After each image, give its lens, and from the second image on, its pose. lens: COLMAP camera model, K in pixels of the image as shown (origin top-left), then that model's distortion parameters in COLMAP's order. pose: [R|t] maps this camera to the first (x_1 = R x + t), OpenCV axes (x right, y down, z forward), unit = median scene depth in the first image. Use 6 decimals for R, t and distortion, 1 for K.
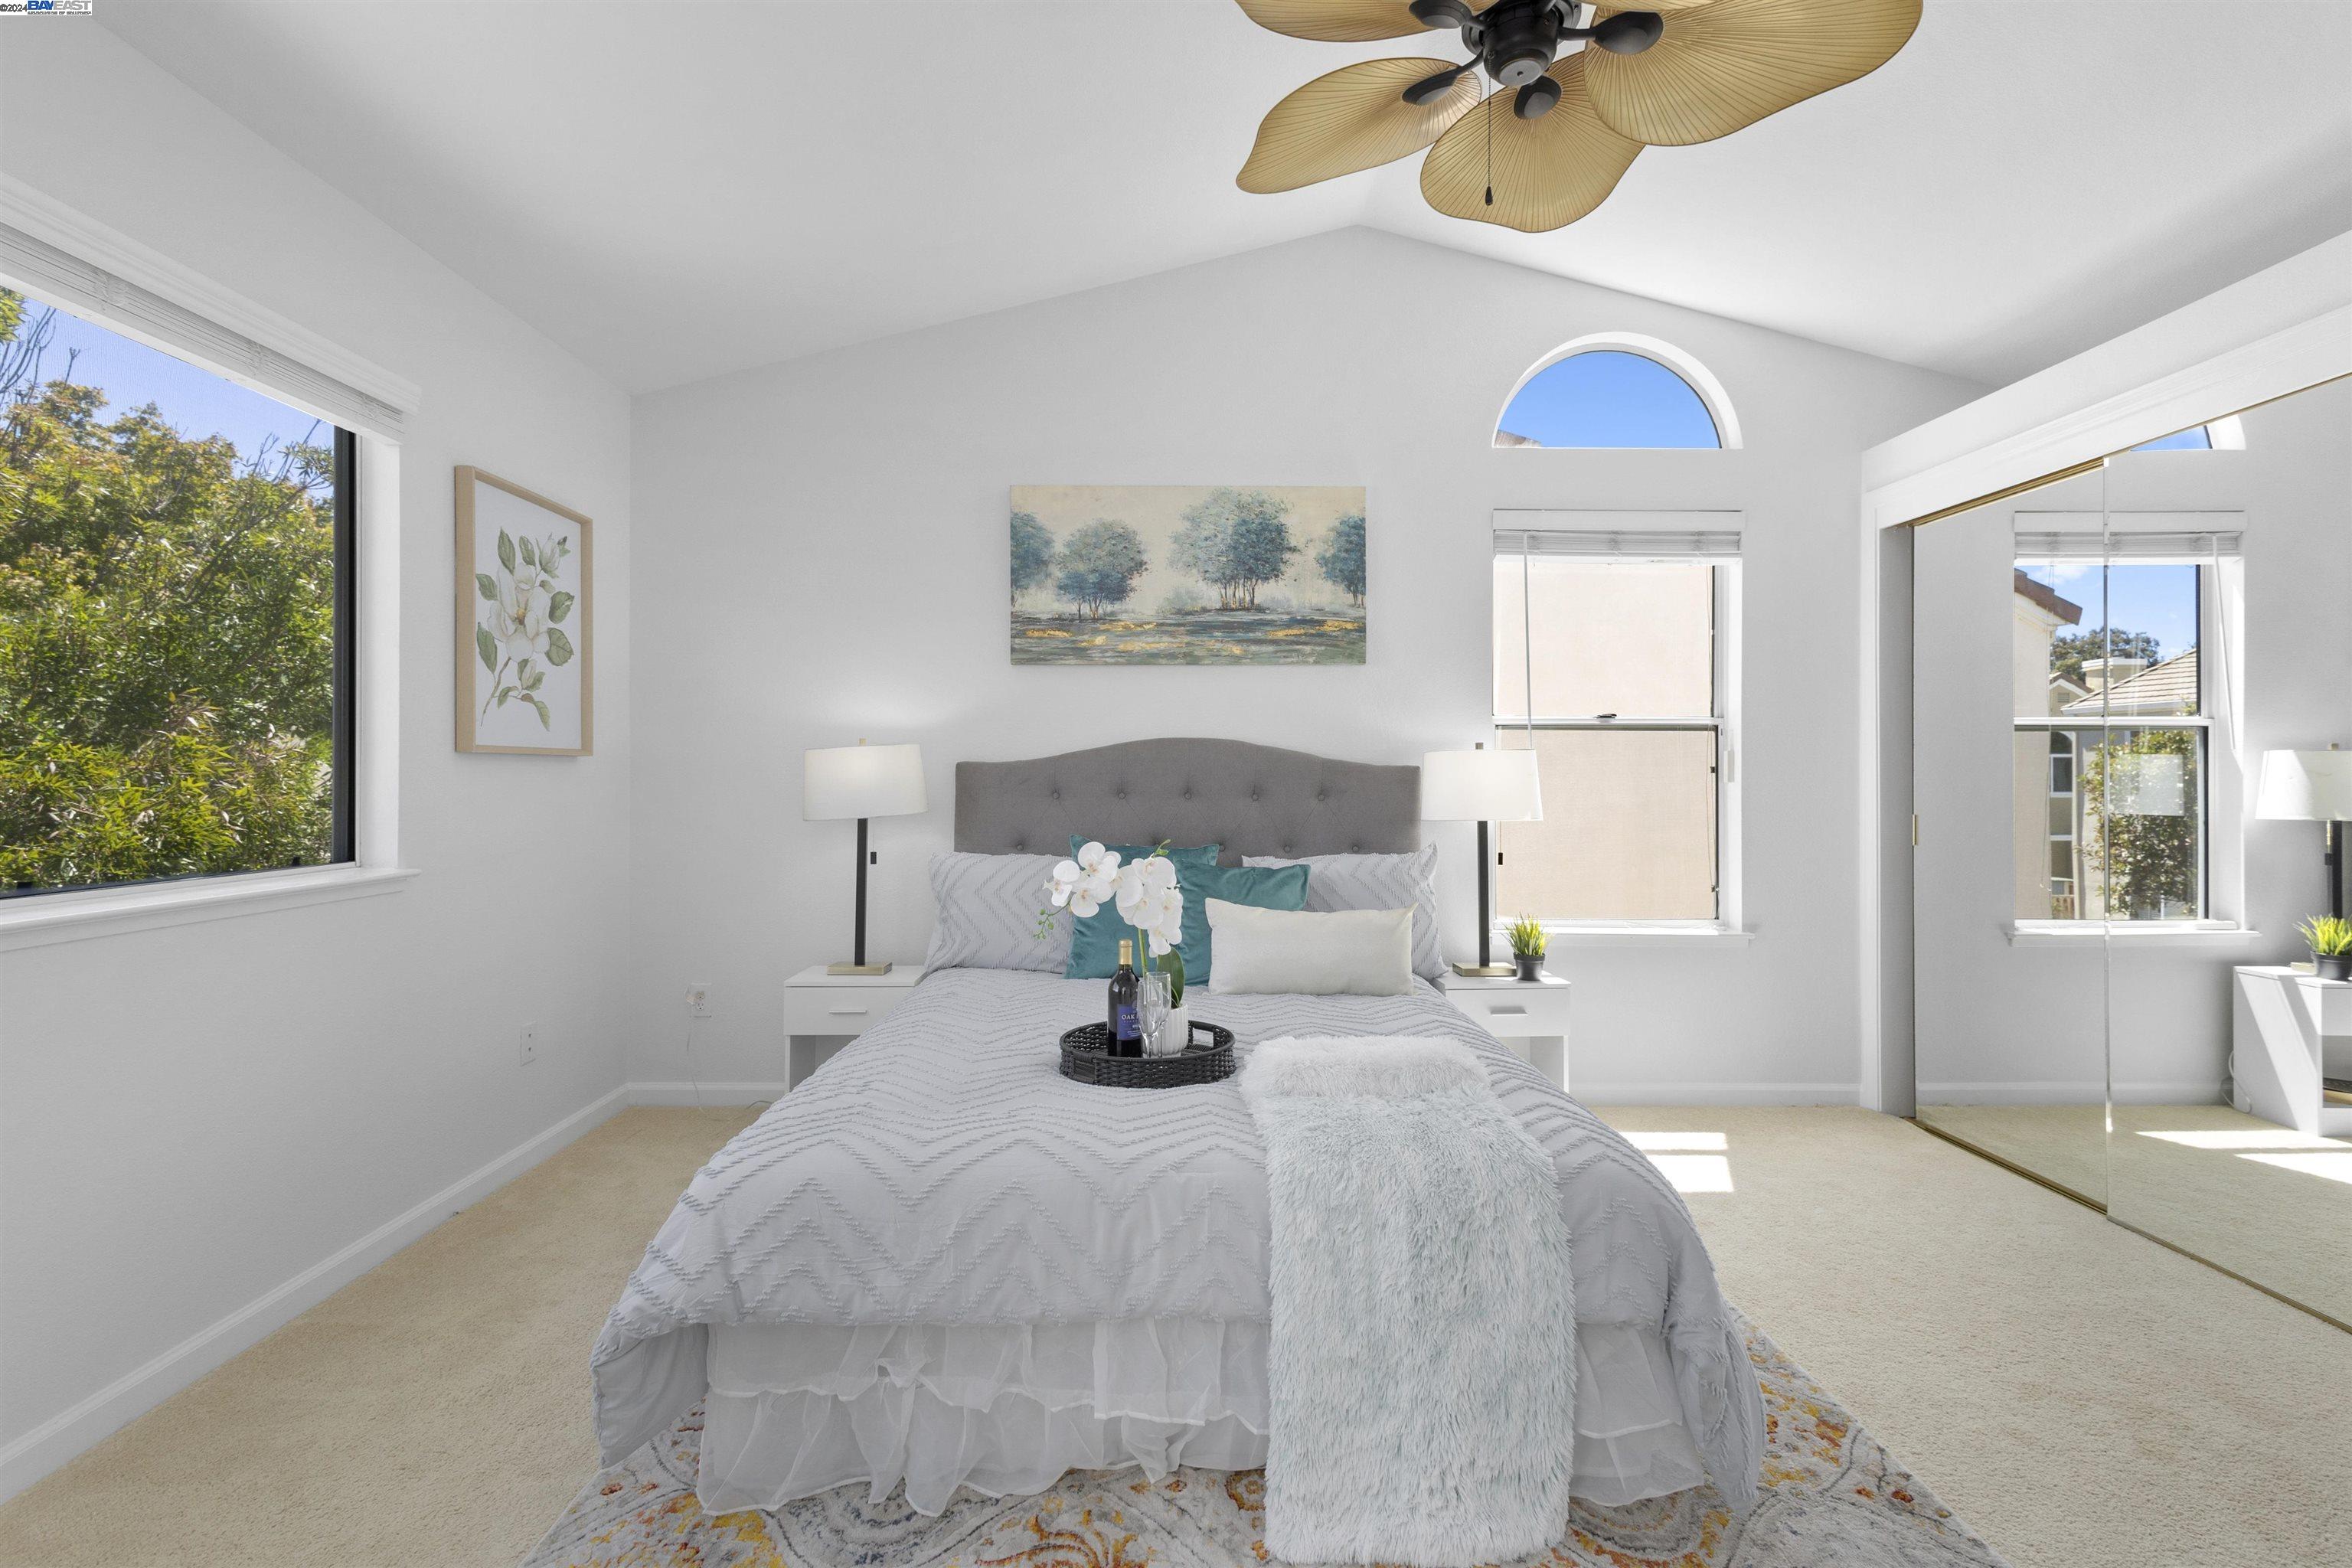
lens RADIAL K [[1082.9, 0, 1175.7], [0, 1082.9, 771.6], [0, 0, 1]] dist [0.010409, -0.002148]
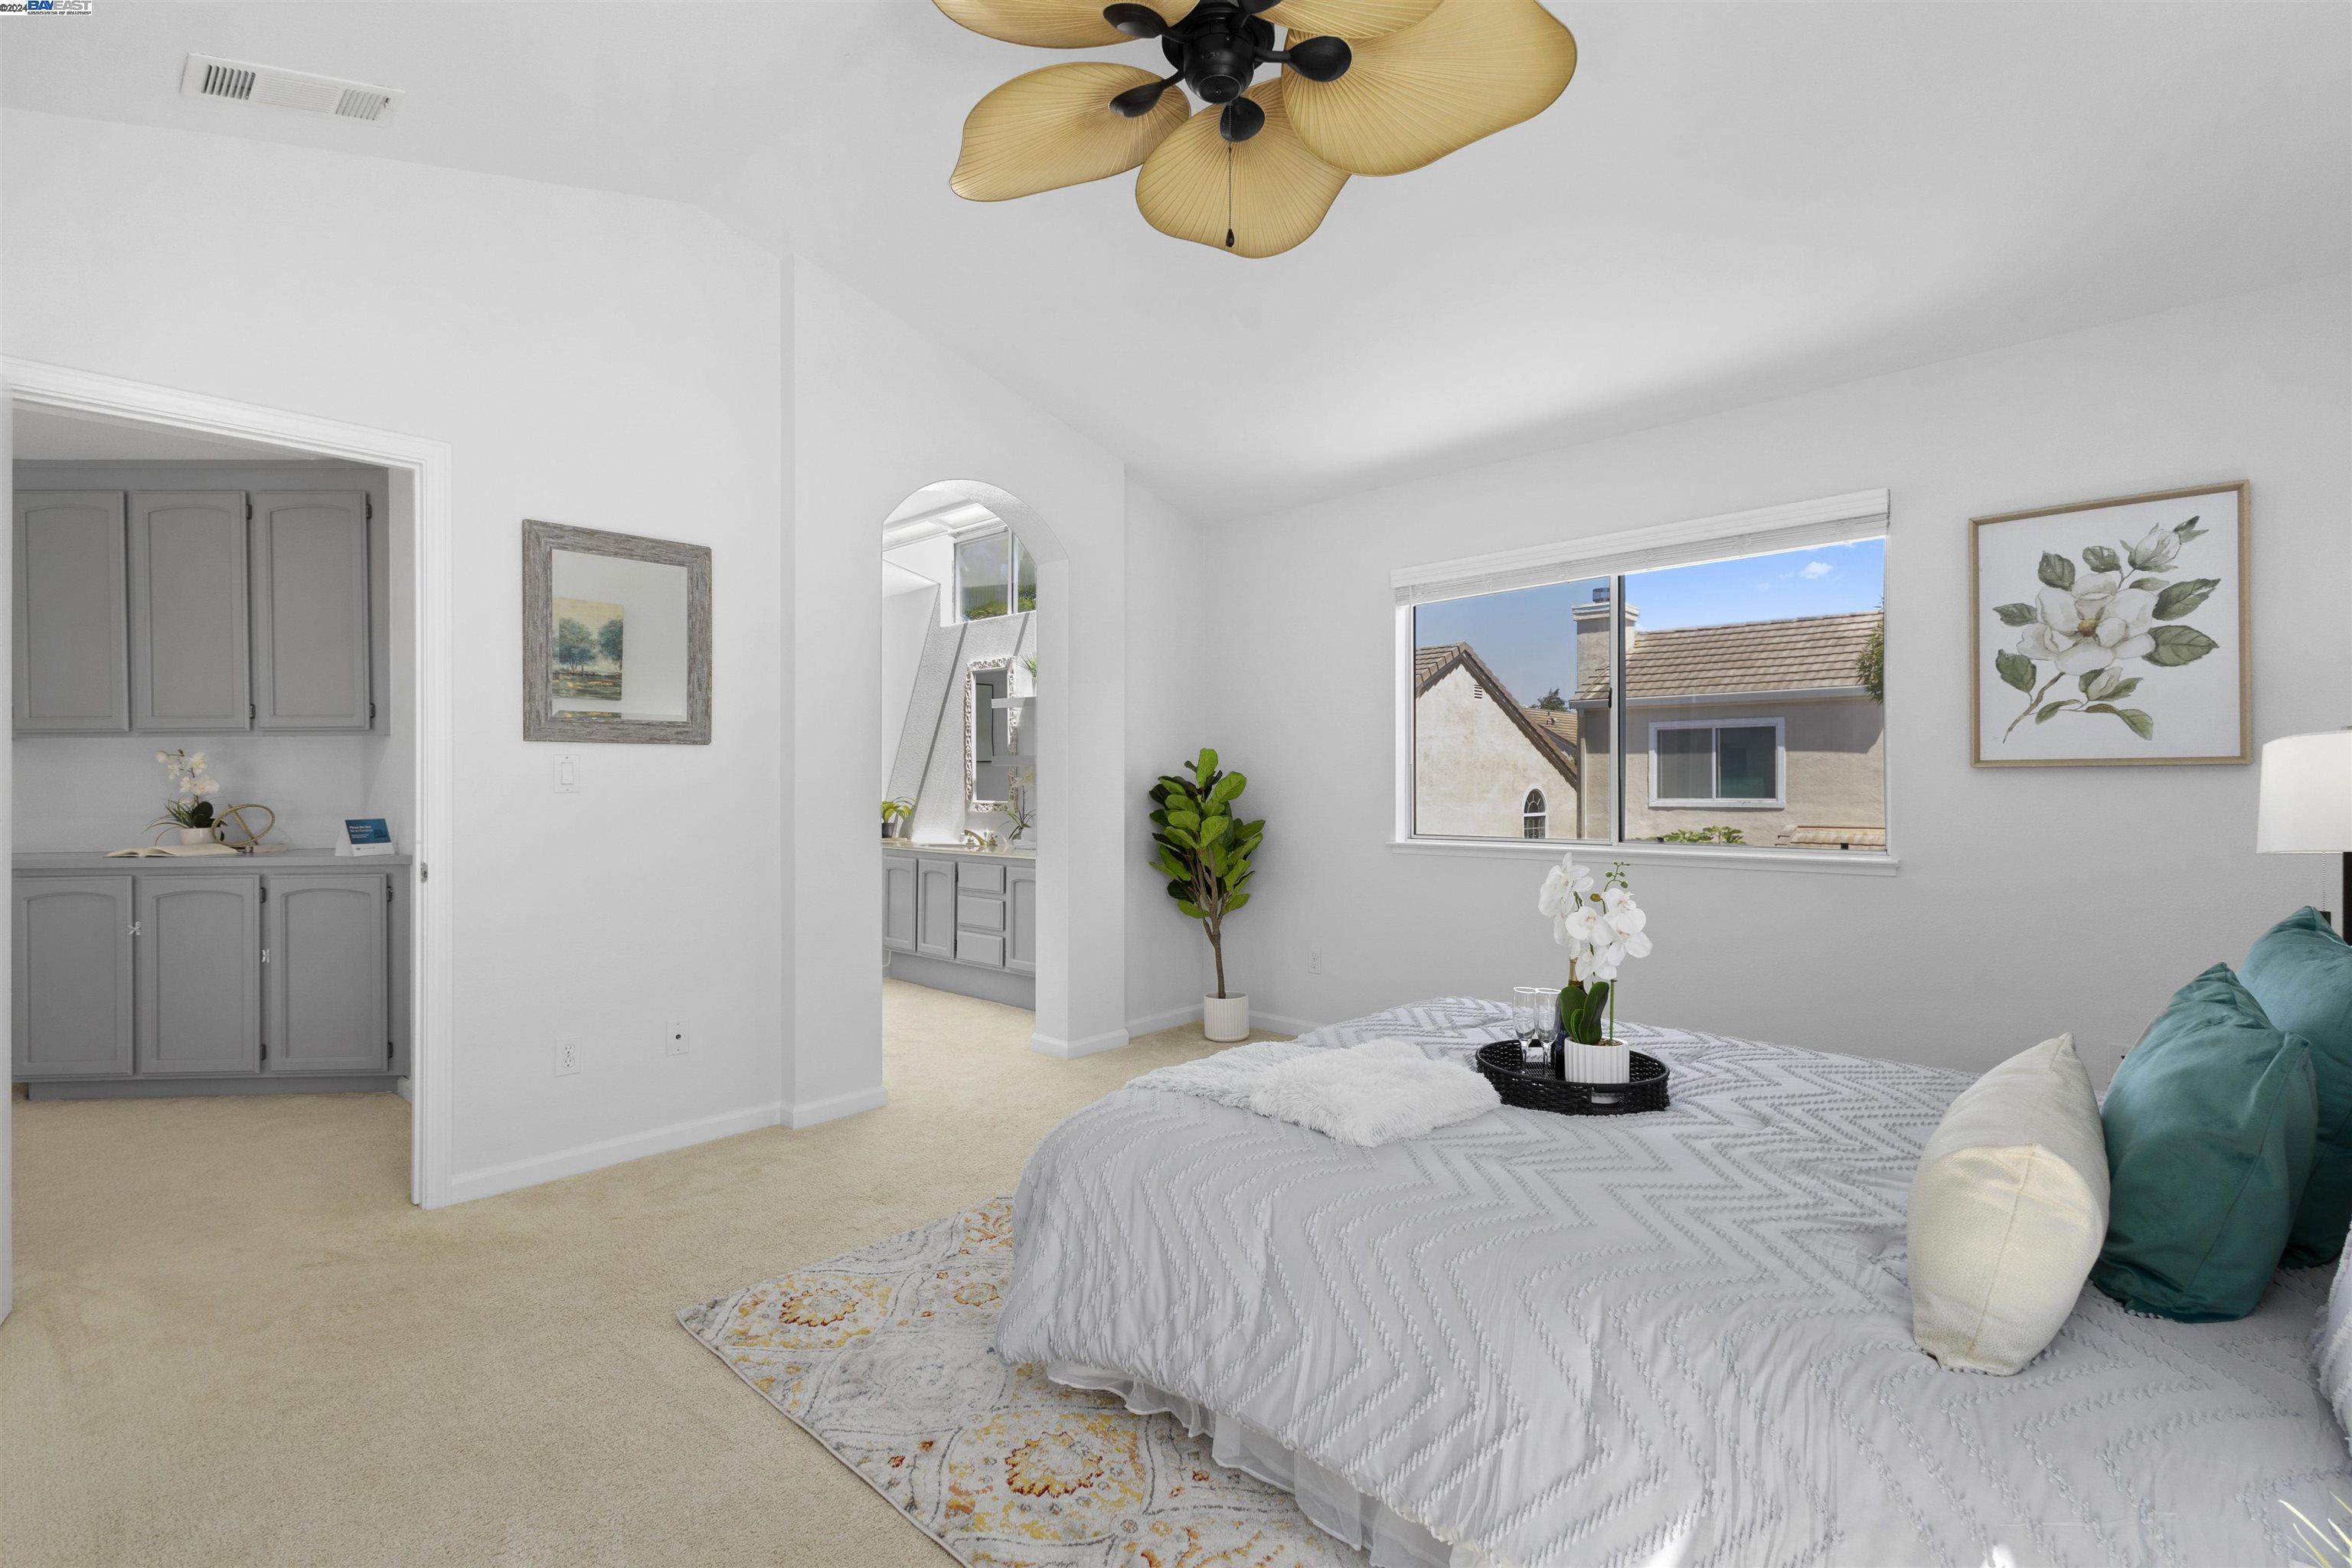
lens RADIAL K [[1082.9, 0, 1172.5], [0, 1082.9, 784.7], [0, 0, 1]] dist [0.010409, -0.002148]
pose [[-0.694291, -0.001288, -0.719693, 0.618850], [0.002131, 0.999990, -0.003845, 0.002677], [0.719691, -0.004203, -0.694281, 0.963512]]
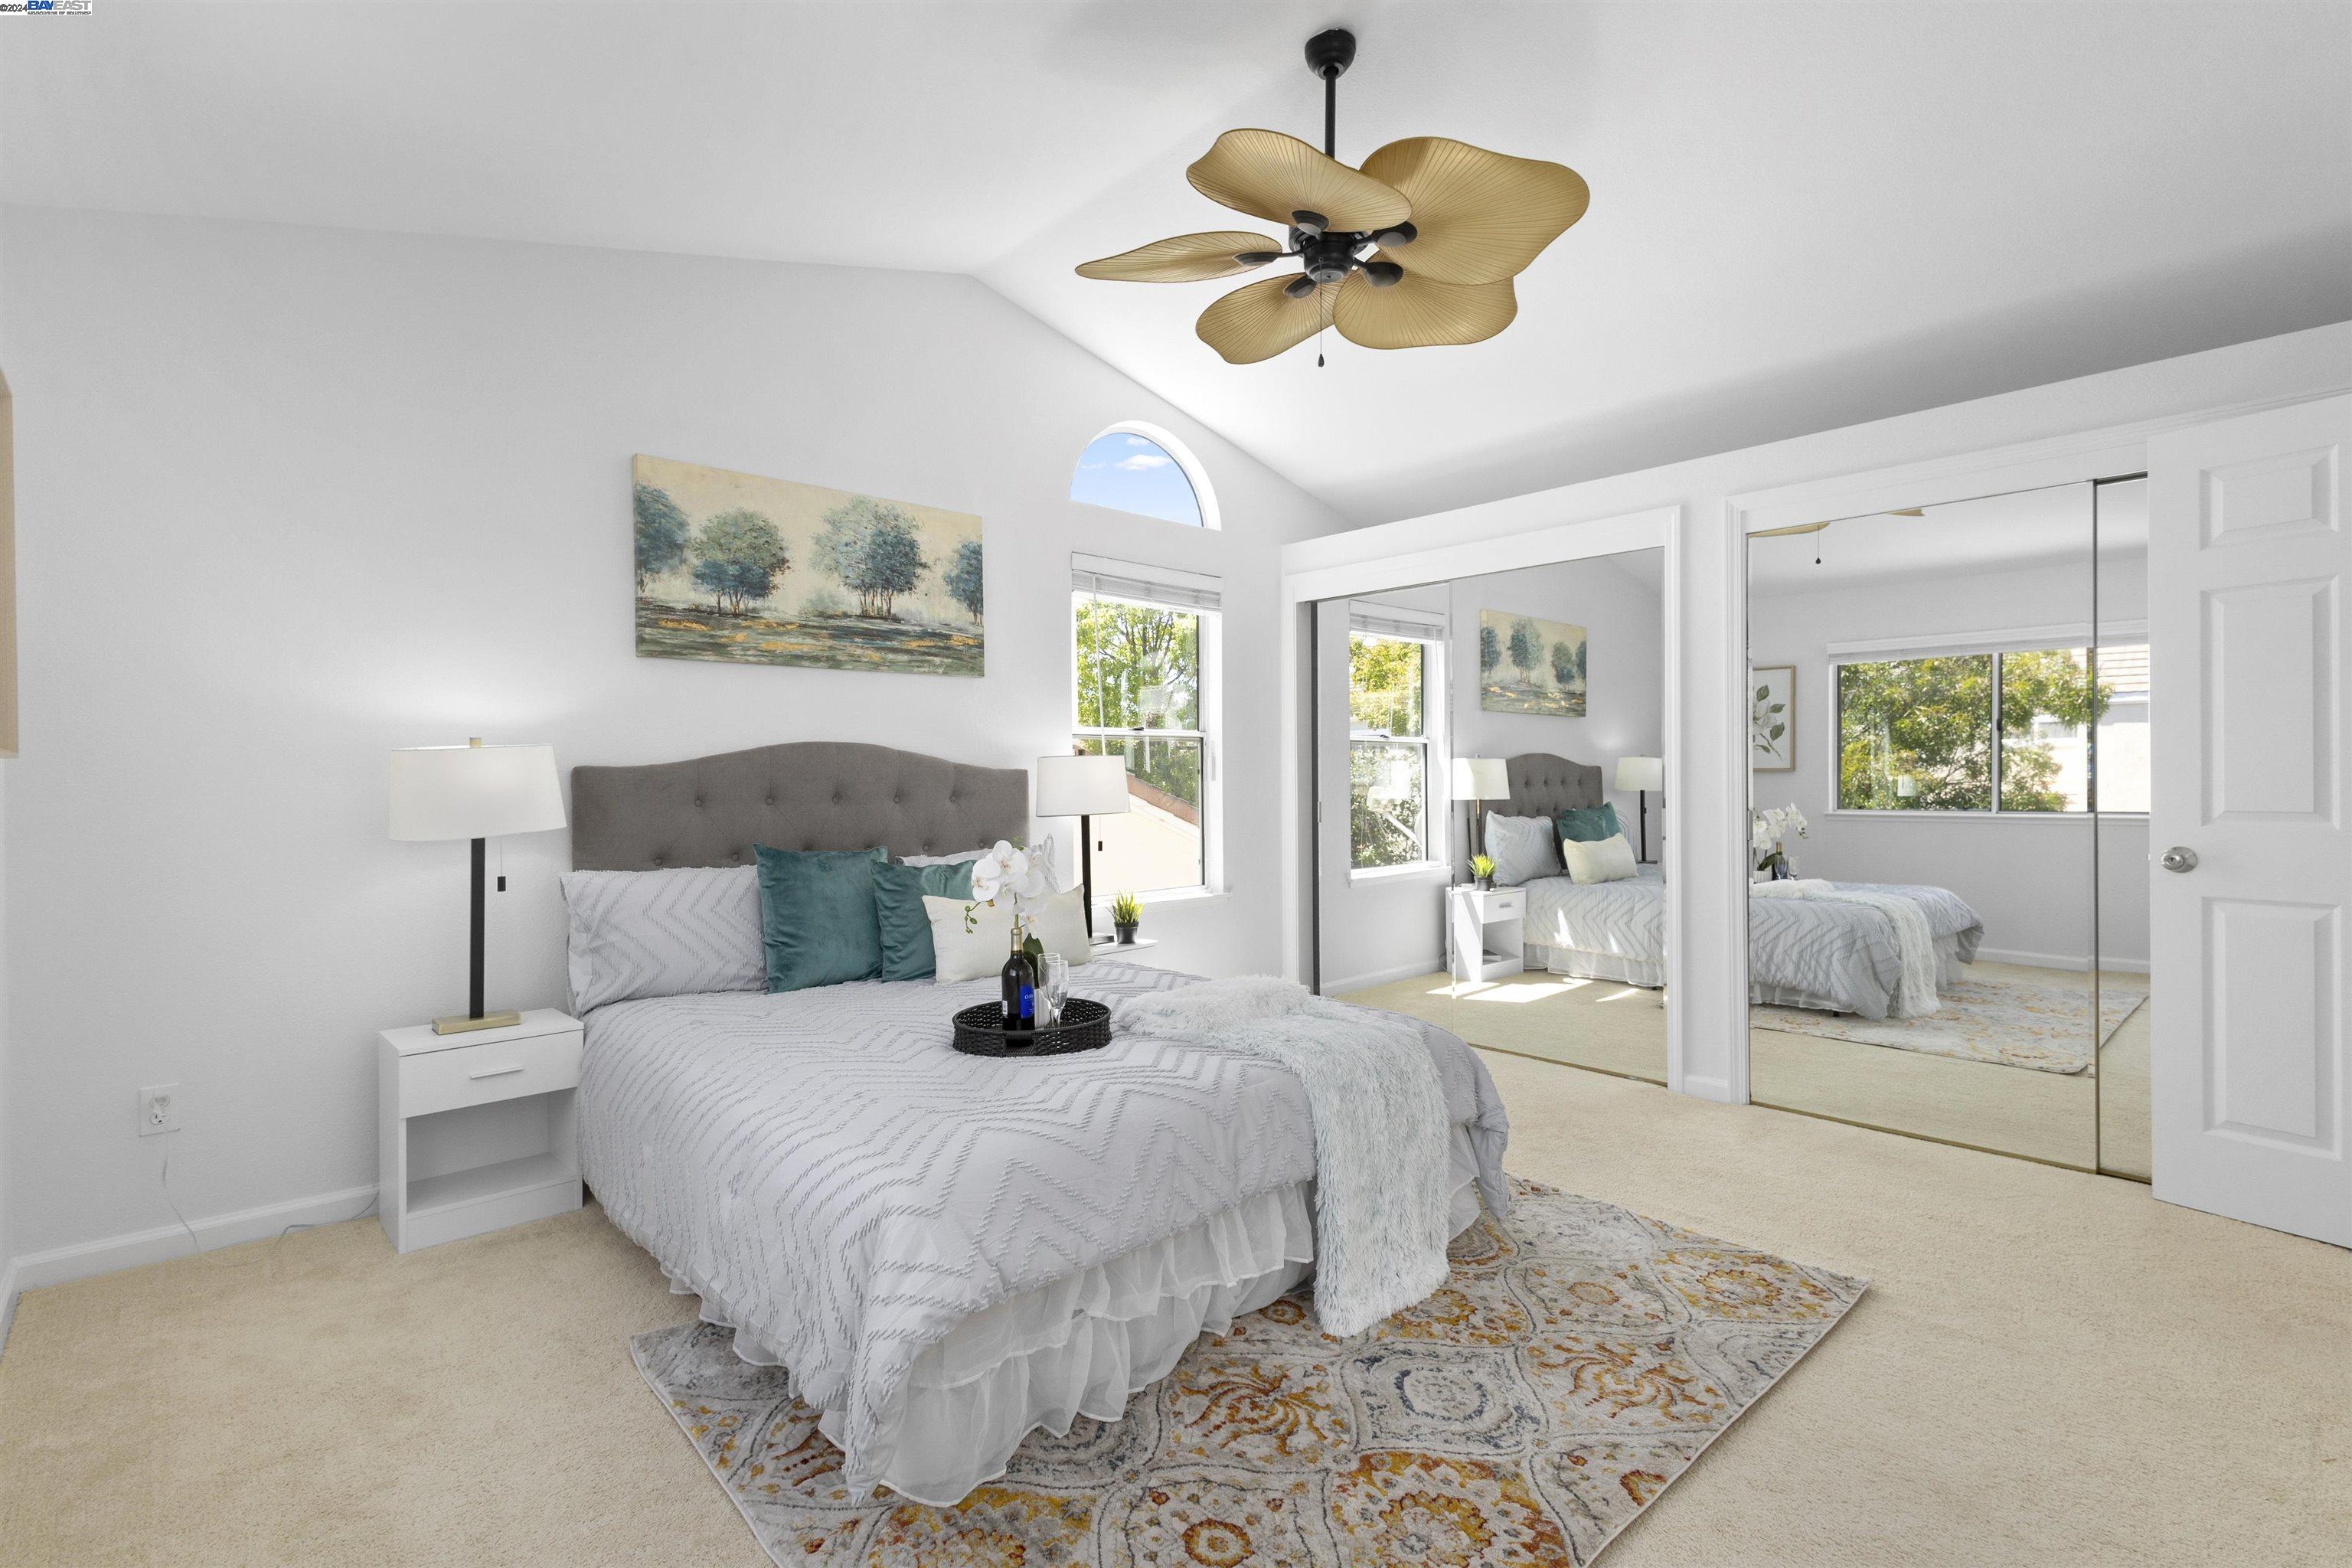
lens RADIAL K [[1082.9, 0, 1177.7], [0, 1082.9, 781.9], [0, 0, 1]] dist [0.010409, -0.002148]
pose [[0.744503, -0.011359, 0.667522, -0.448013], [0.005961, 0.999928, 0.010367, -0.003039], [-0.667592, -0.003739, 0.744518, 0.047637]]
